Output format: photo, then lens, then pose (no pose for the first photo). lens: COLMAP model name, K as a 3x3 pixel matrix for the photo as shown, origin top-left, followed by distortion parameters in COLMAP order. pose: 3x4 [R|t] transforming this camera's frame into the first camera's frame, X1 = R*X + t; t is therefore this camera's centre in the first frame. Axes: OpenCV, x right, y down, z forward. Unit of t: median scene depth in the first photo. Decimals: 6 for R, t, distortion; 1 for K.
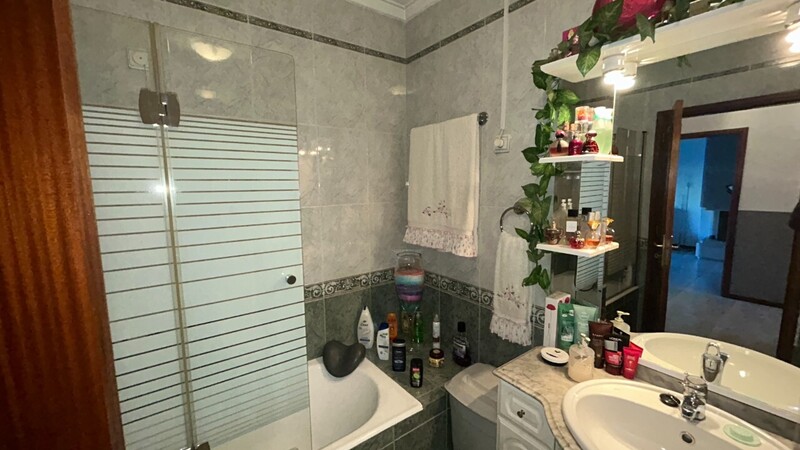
lens RADIAL K [[320.6, 0, 400.0], [0, 320.6, 225.0], [0, 0, 1]] dist [-0.001594, 0.000487]
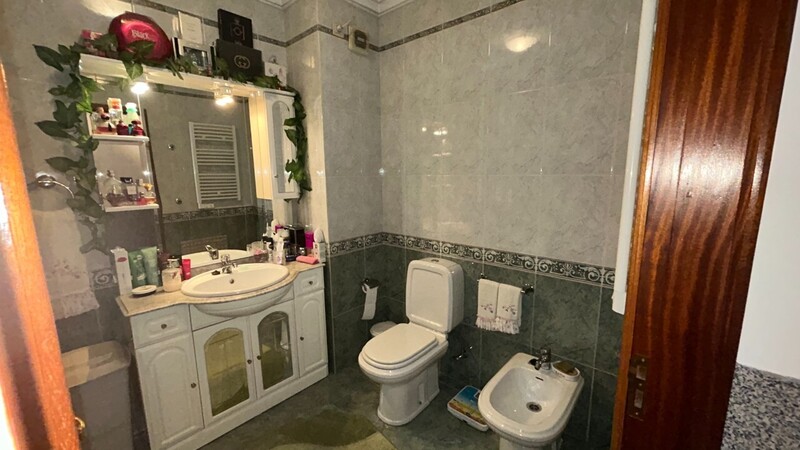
lens RADIAL K [[320.6, 0, 400.0], [0, 320.6, 225.0], [0, 0, 1]] dist [-0.001594, 0.000487]
pose [[-0.208942, -0.150647, 0.966255, -0.944893], [0.134201, 0.974299, 0.180921, 0.050356], [-0.968676, 0.167474, -0.183355, 0.180525]]
